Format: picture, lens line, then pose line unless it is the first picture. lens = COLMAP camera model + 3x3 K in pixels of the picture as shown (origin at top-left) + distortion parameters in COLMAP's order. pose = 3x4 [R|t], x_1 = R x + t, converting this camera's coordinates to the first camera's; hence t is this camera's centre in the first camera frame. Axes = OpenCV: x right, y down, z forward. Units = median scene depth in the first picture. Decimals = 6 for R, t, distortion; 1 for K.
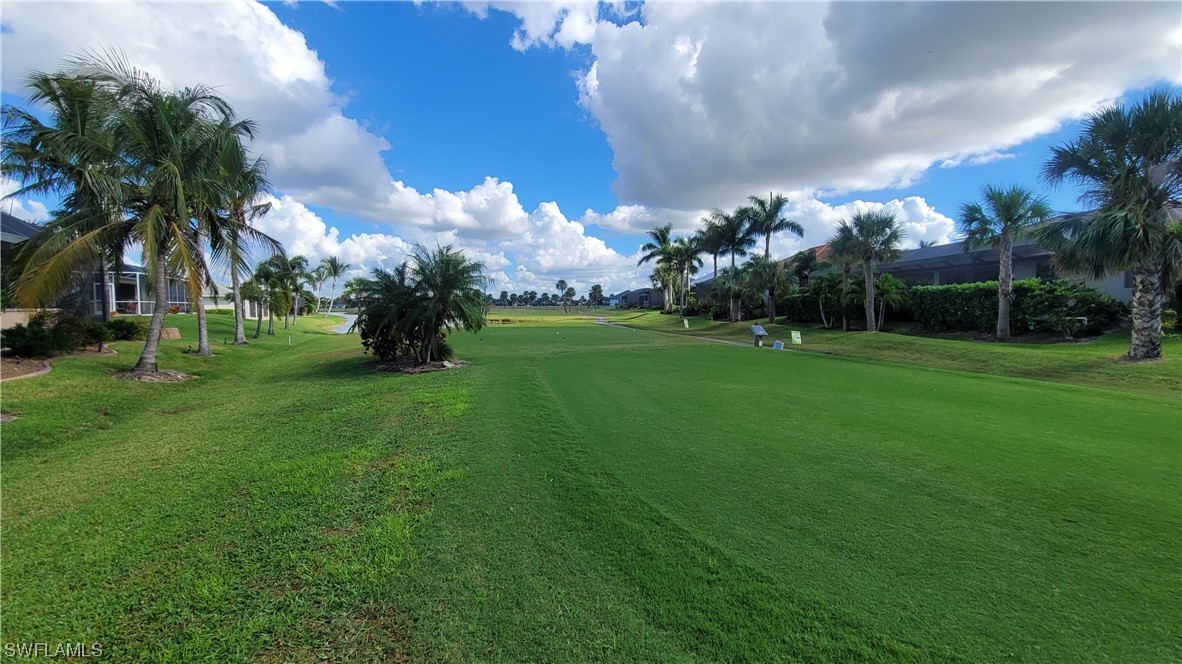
lens RADIAL K [[521.1, 0, 589.9], [0, 521.1, 330.9], [0, 0, 1]] dist [0.002693, -0.000184]
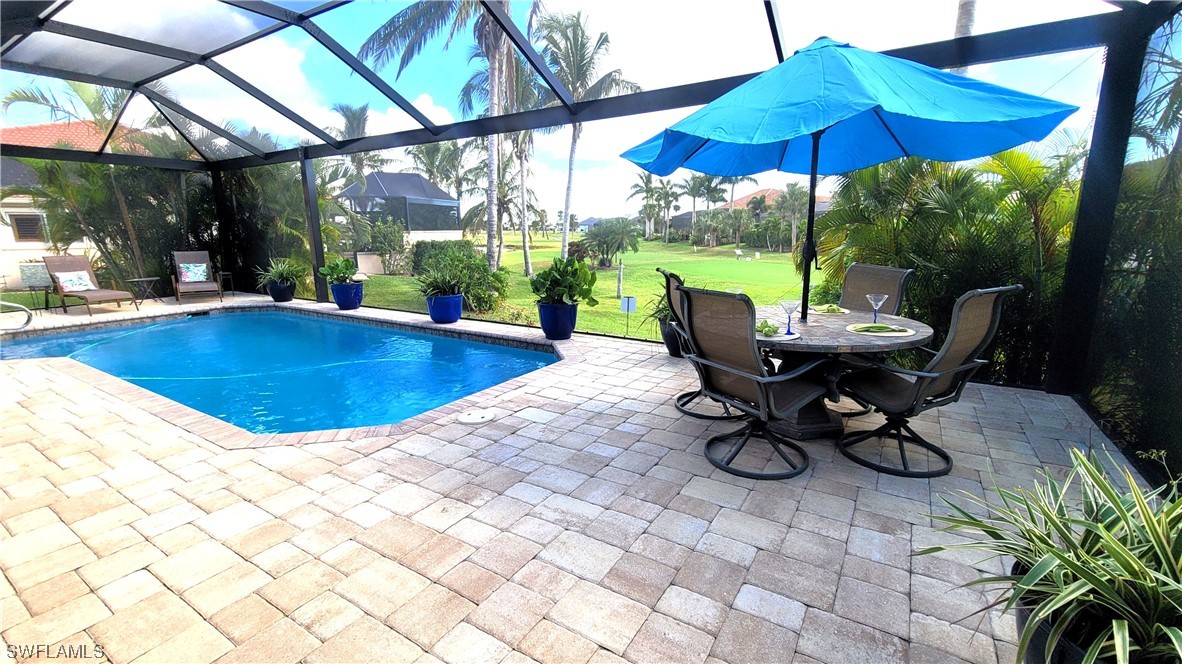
lens RADIAL K [[502.6, 0, 584.2], [0, 502.6, 330.1], [0, 0, 1]] dist [0.000183, 0.000027]
pose [[0.997180, -0.018763, 0.072658, -0.275125], [0.007894, 0.989092, 0.147087, 0.003174], [-0.074625, -0.146099, 0.986451, -0.607853]]
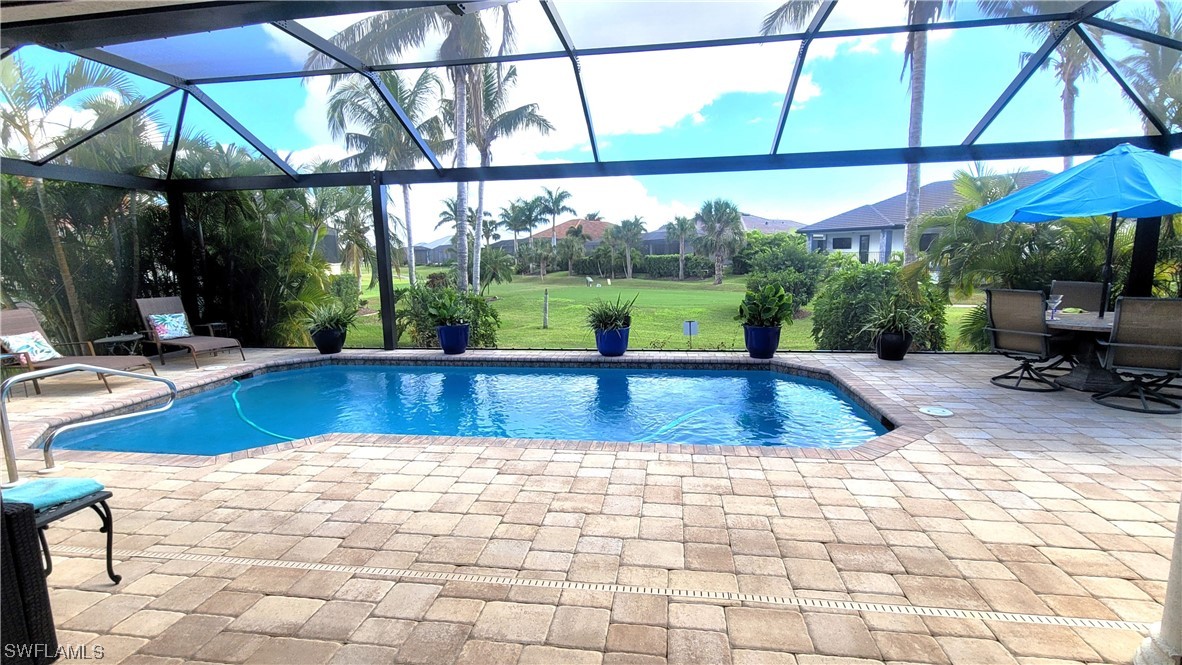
lens RADIAL K [[521.1, 0, 589.9], [0, 521.1, 331.4], [0, 0, 1]] dist [0.002693, -0.000184]
pose [[0.881643, -0.081953, 0.464746, -0.445573], [0.039809, 0.994211, 0.099799, -0.002245], [-0.470234, -0.069486, 0.879802, -0.579093]]
